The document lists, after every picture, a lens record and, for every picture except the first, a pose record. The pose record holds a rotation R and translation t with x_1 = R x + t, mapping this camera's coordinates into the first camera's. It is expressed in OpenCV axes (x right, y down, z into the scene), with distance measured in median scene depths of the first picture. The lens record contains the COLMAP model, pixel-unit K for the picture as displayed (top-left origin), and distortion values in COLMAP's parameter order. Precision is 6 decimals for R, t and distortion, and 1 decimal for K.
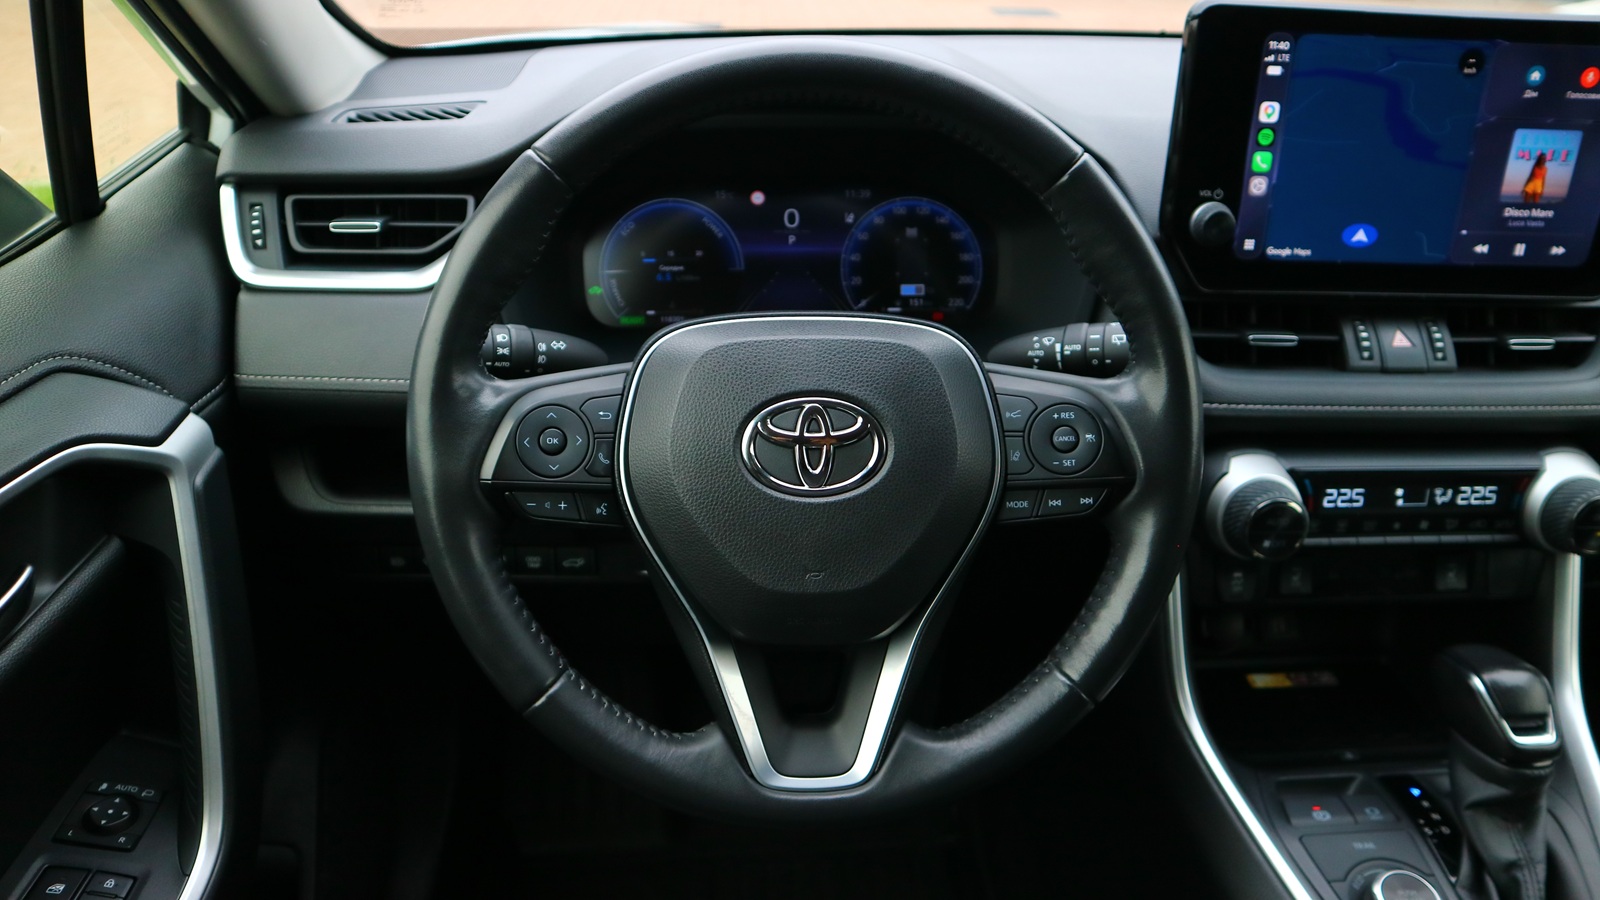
lens RADIAL K [[1130.1, 0, 789.7], [0, 1130.1, 444.3], [0, 0, 1]] dist [-0.120170, 0.073730]
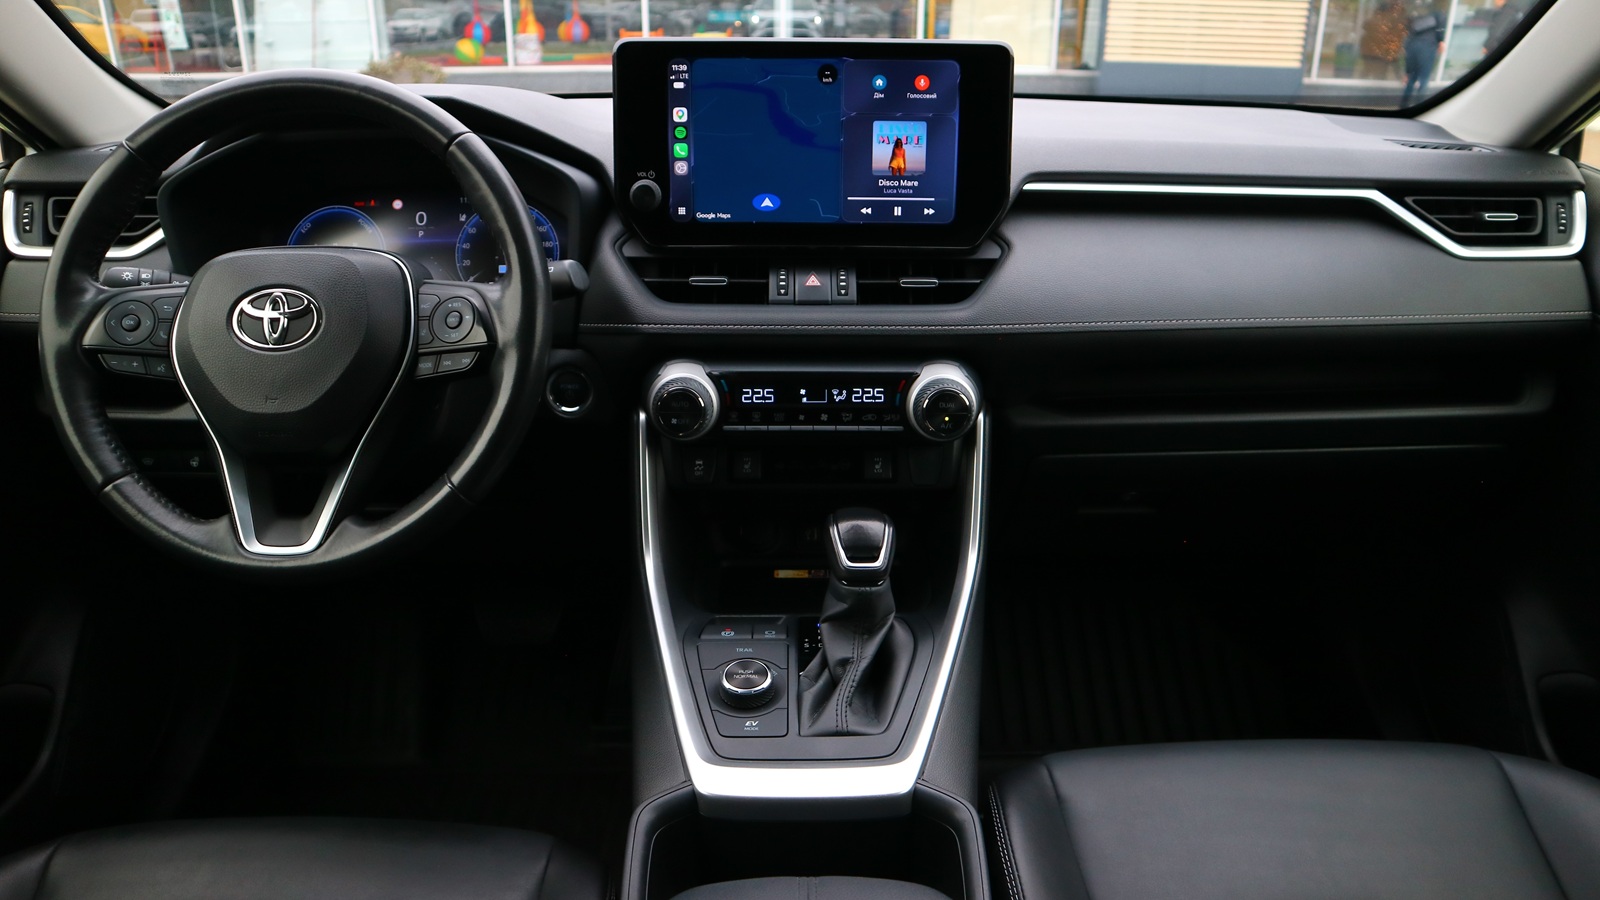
lens RADIAL K [[1128.9, 0, 803.2], [0, 1128.9, 430.2], [0, 0, 1]] dist [-0.112371, 0.034547]
pose [[0.998829, -0.001336, -0.048361, 0.624012], [-0.004502, 0.992716, -0.120392, 0.253316], [0.048169, 0.120469, 0.991548, -0.338501]]
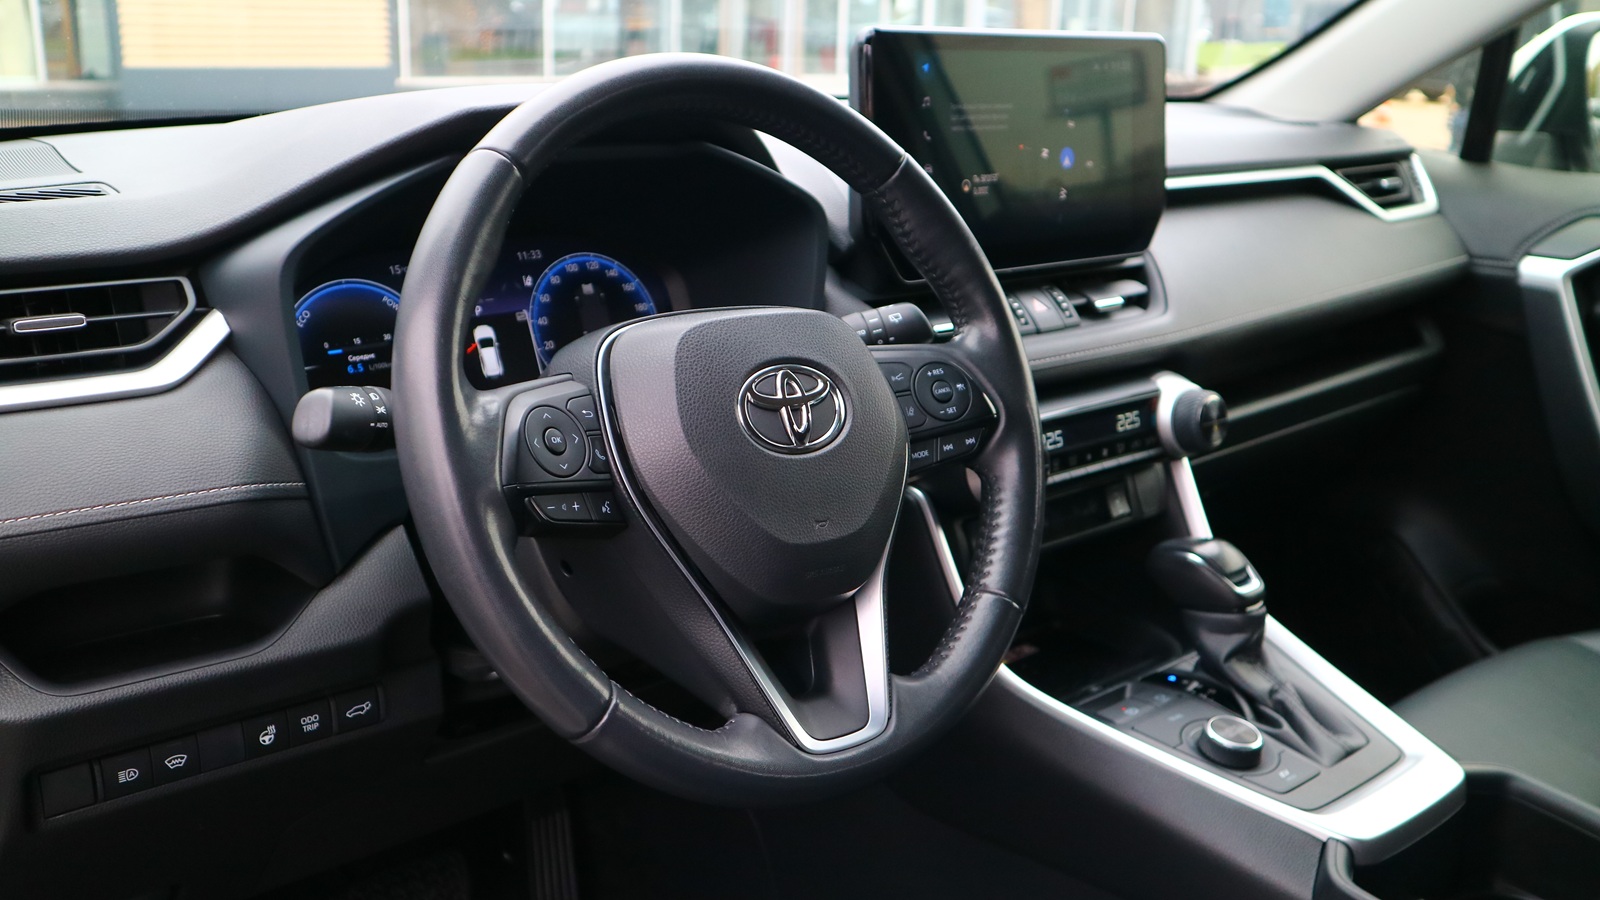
lens RADIAL K [[1558.9, 0, 800.0], [0, 1558.9, 450.0], [0, 0, 1]] dist [-0.012400, 0.007840]
pose [[0.784146, -0.169298, 0.597037, -0.662011], [0.282065, 0.954181, -0.099893, 0.146074], [-0.552770, 0.246734, 0.795970, -0.135869]]
